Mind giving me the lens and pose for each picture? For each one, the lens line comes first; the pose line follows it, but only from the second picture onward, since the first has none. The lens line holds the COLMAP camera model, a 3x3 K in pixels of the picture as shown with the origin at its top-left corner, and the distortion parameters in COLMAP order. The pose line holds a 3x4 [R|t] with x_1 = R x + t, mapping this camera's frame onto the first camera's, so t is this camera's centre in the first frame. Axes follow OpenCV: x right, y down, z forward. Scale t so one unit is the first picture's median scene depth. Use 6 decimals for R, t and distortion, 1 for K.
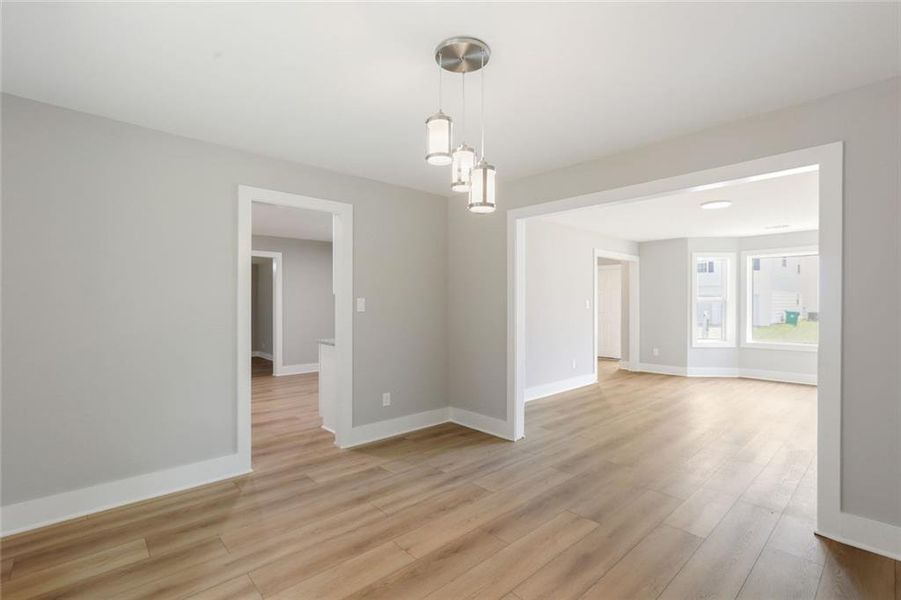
lens RADIAL K [[411.8, 0, 451.8], [0, 411.8, 298.0], [0, 0, 1]] dist [-0.048063, 0.017738]
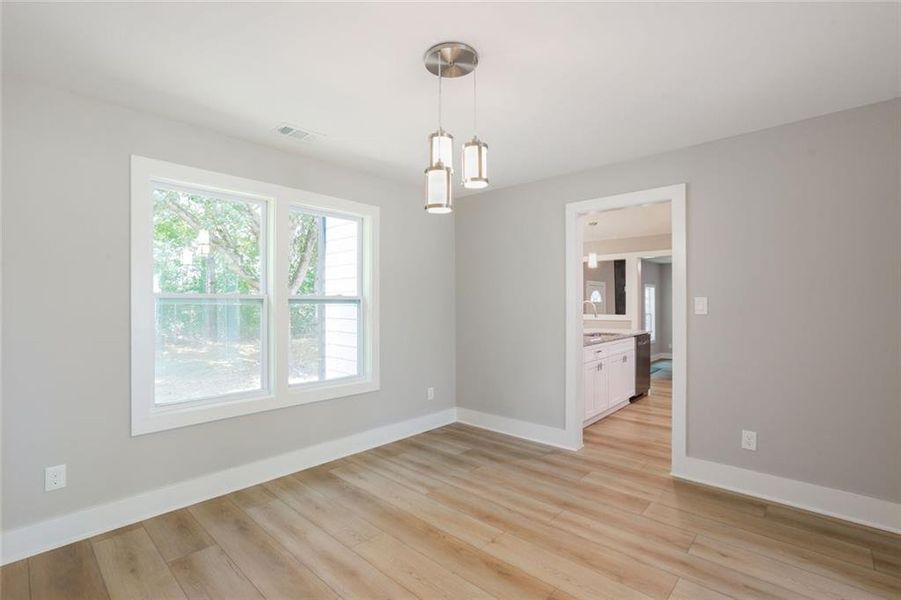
lens RADIAL K [[411.8, 0, 451.8], [0, 411.8, 298.0], [0, 0, 1]] dist [-0.048063, 0.017738]
pose [[0.073664, -0.021288, -0.997056, 0.674368], [0.009253, 0.999744, -0.020662, 0.019667], [0.997240, -0.007703, 0.073842, 0.609521]]
